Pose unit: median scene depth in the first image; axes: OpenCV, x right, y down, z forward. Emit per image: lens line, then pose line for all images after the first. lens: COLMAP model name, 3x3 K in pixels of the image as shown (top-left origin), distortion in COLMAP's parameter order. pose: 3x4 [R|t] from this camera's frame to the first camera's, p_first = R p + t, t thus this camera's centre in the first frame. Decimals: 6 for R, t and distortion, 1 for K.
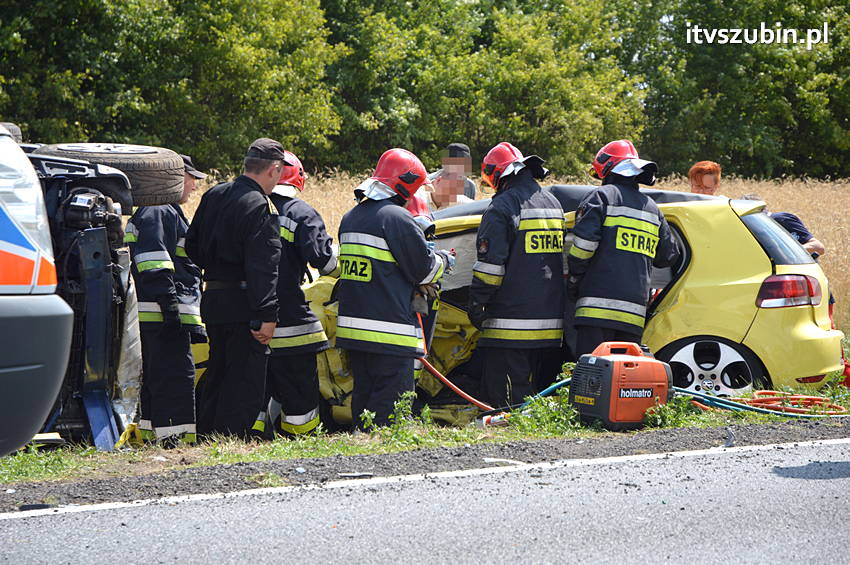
lens RADIAL K [[2805.7, 0, 383.8], [0, 2805.7, 241.6], [0, 0, 1]] dist [0.656691, 0.000000]
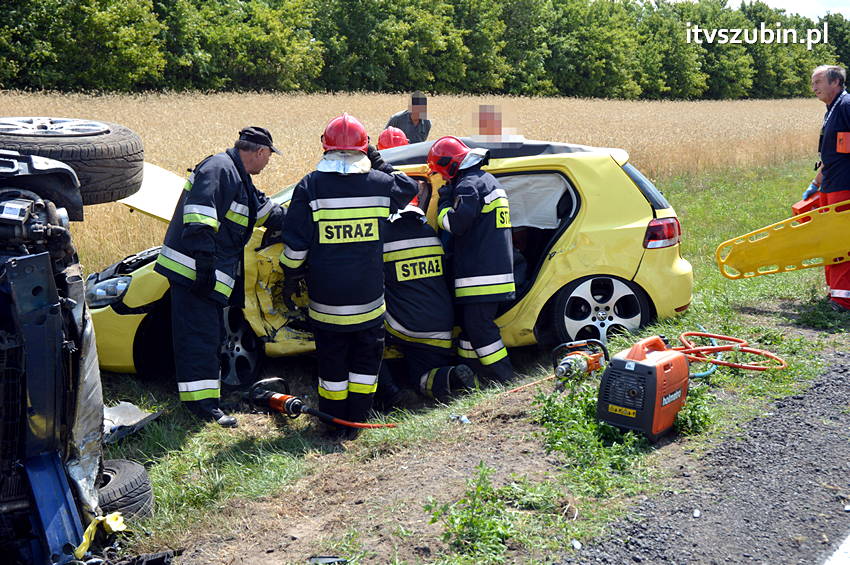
lens RADIAL K [[1103.7, 0, 434.6], [0, 1103.7, 252.1], [0, 0, 1]] dist [0.014679, 0.000000]
pose [[0.968639, -0.033164, 0.246251, -0.070074], [0.000673, 0.991399, 0.130872, -0.038859], [-0.248473, -0.126602, 0.960330, 0.681679]]
